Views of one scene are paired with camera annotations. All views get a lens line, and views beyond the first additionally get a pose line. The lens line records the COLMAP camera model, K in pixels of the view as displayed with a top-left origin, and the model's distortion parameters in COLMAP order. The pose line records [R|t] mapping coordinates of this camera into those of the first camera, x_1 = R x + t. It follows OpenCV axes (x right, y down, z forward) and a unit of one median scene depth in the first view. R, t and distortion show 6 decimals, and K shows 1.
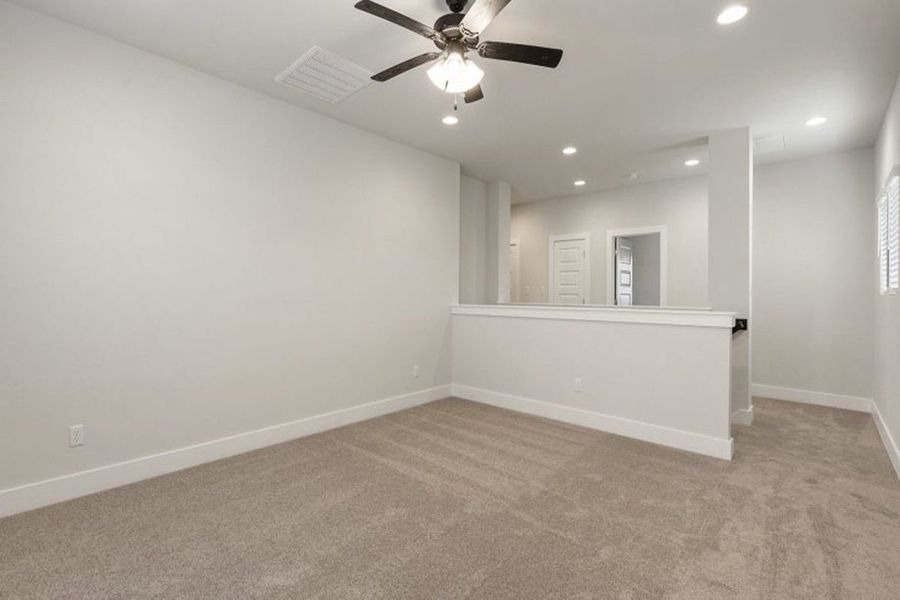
lens RADIAL K [[412.4, 0, 451.3], [0, 412.4, 296.6], [0, 0, 1]] dist [0.004704, 0.001660]
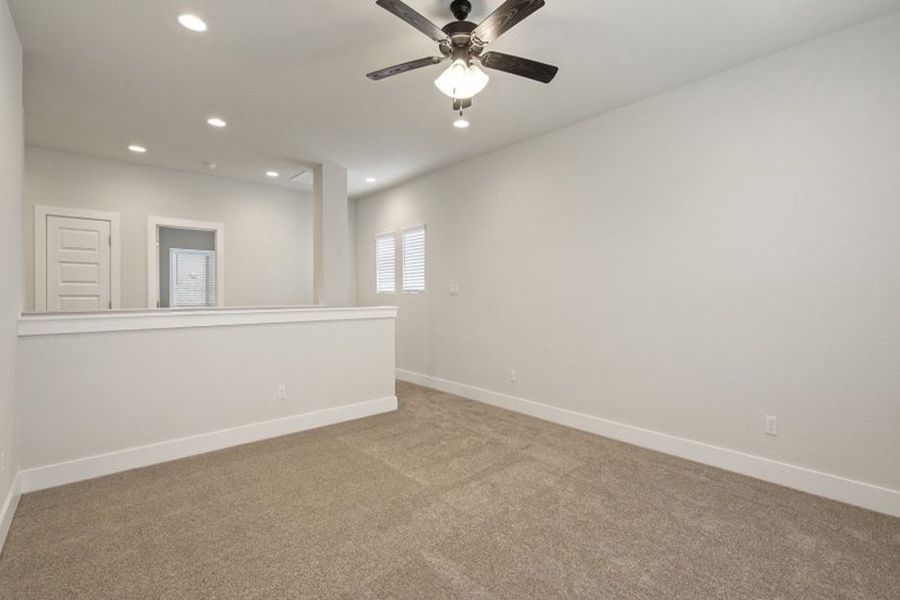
lens RADIAL K [[412.4, 0, 451.7], [0, 412.4, 295.0], [0, 0, 1]] dist [0.004704, 0.001660]
pose [[0.114719, -0.011184, 0.993335, -0.395407], [0.013715, 0.999859, 0.009674, -0.006079], [-0.993303, 0.012514, 0.114856, 0.352212]]
